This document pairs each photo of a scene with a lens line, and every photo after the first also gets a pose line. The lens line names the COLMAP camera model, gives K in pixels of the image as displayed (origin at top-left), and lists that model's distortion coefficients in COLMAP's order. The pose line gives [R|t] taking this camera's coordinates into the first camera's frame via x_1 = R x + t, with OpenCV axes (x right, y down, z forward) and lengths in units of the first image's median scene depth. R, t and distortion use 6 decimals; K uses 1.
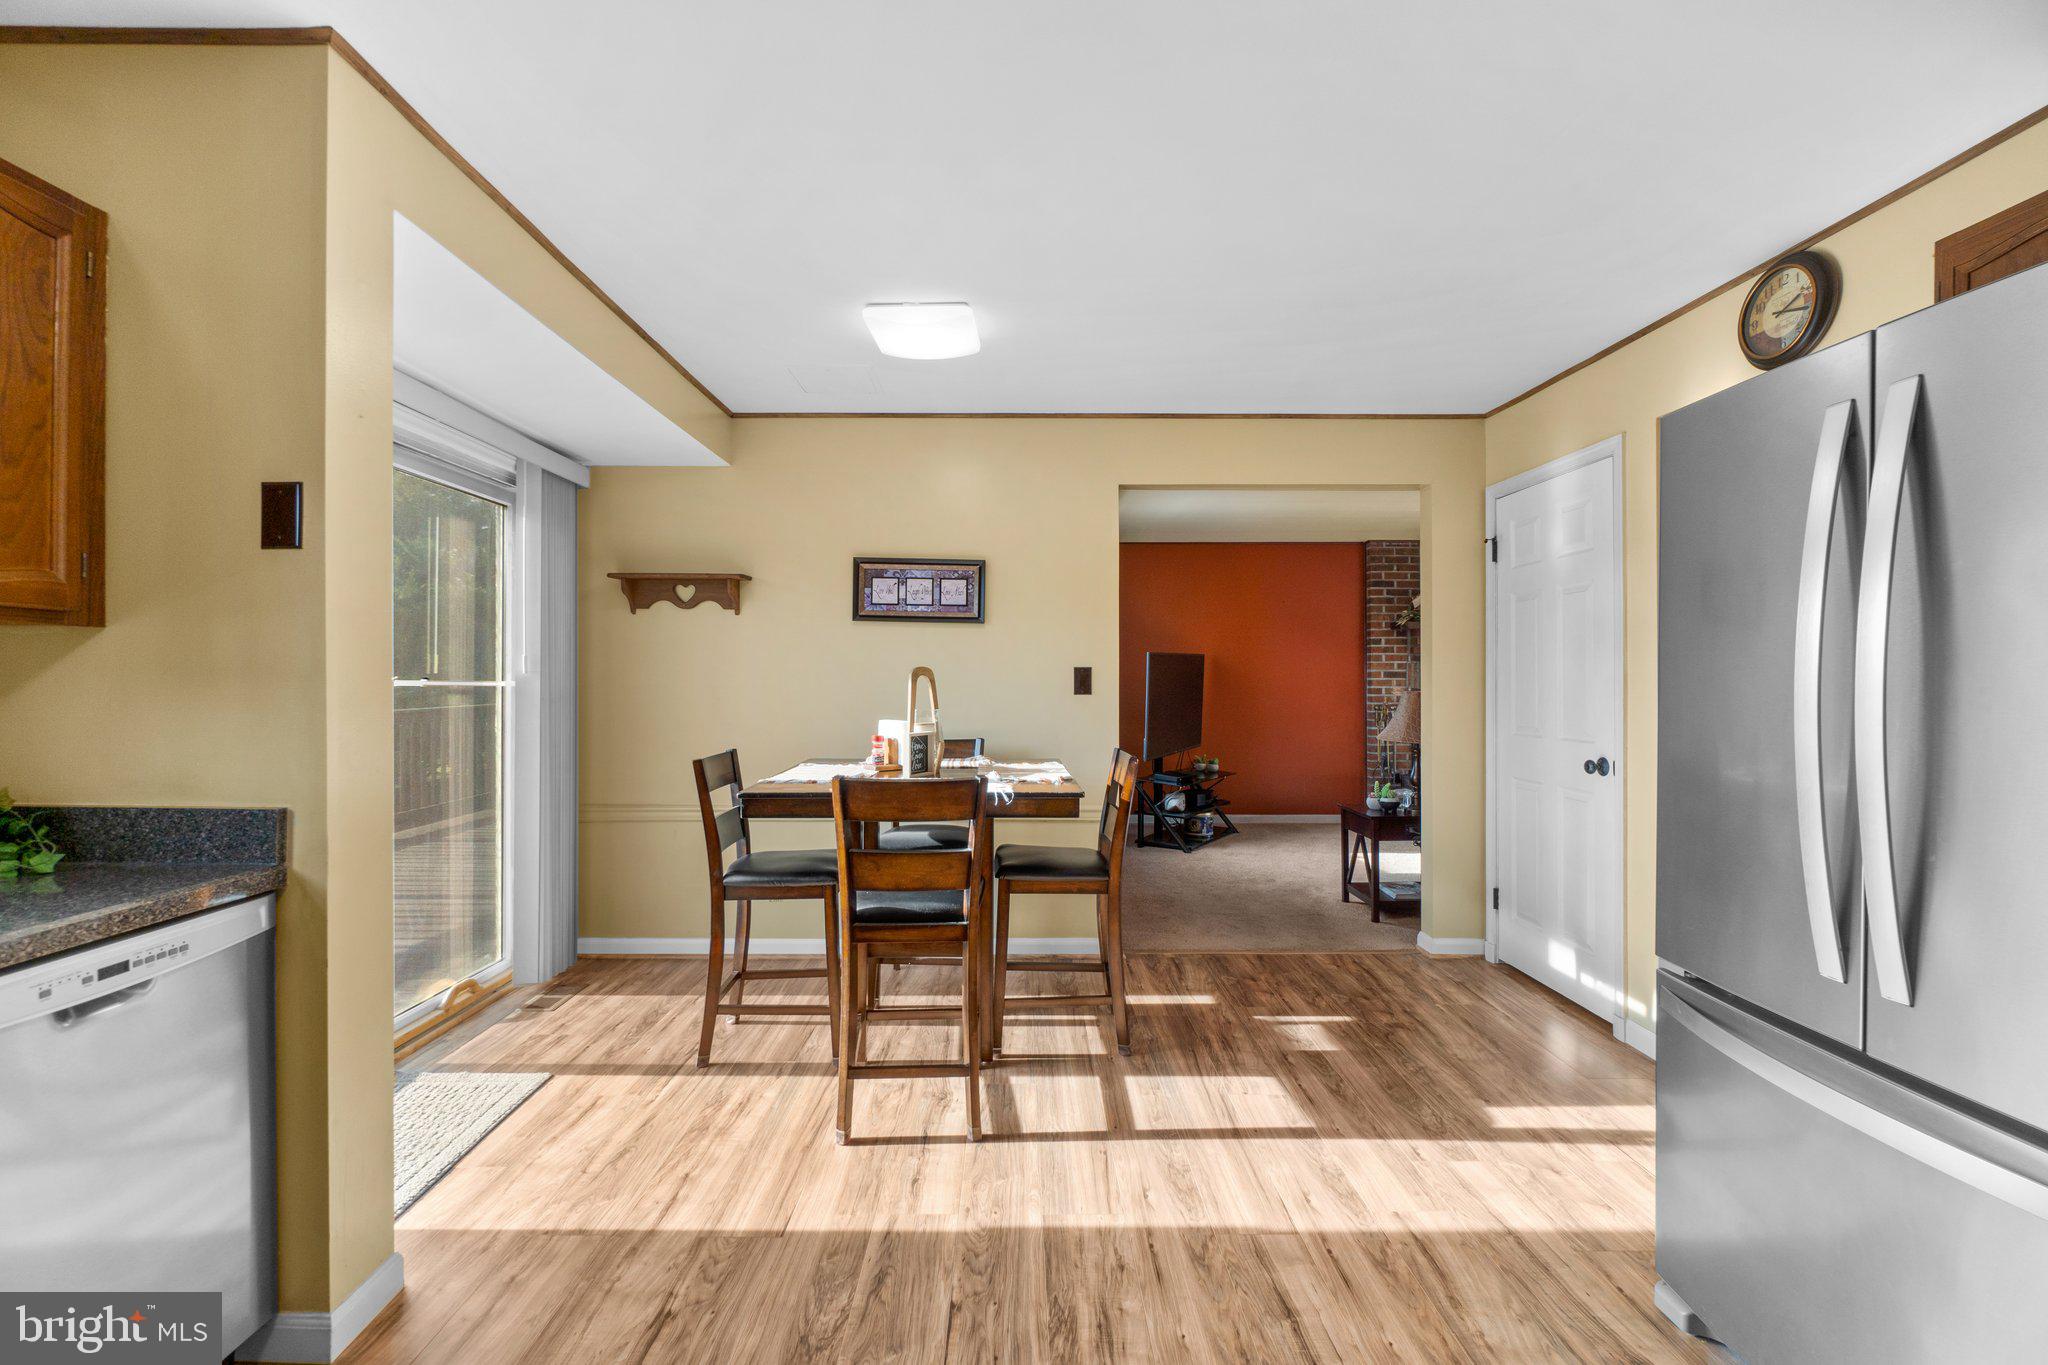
lens RADIAL K [[882.3, 0, 1022.5], [0, 882.3, 679.3], [0, 0, 1]] dist [-0.007330, 0.001781]
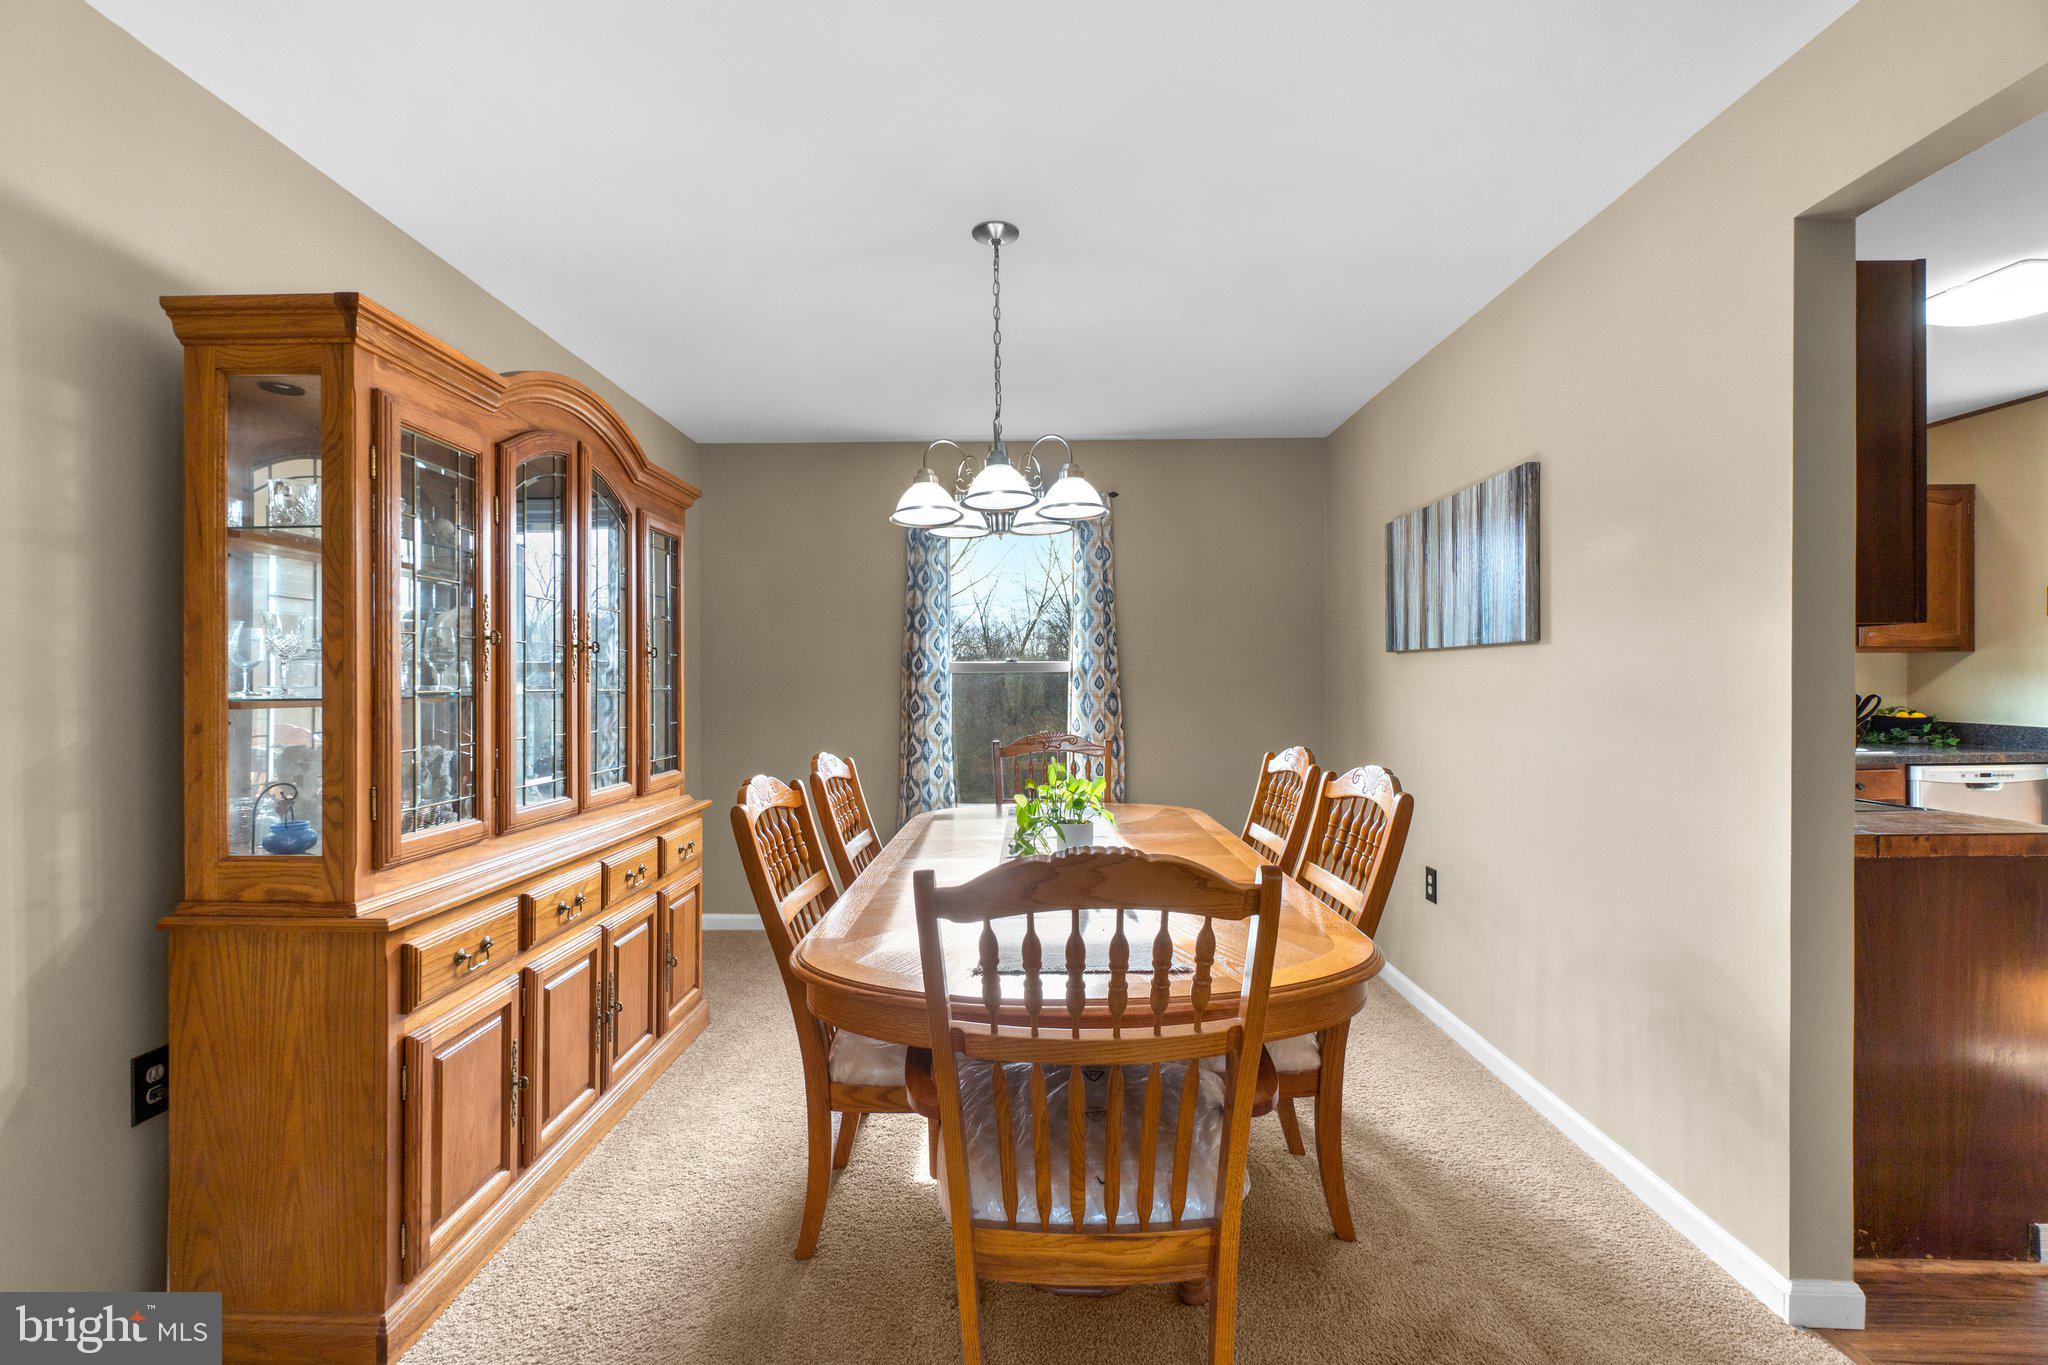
lens RADIAL K [[882.3, 0, 1025.1], [0, 882.3, 684.7], [0, 0, 1]] dist [-0.007330, 0.001781]
pose [[-0.013420, 0.002830, -0.999906, 0.743883], [0.004839, 0.999984, 0.002766, 0.007890], [0.999898, -0.004801, -0.013433, -0.836126]]
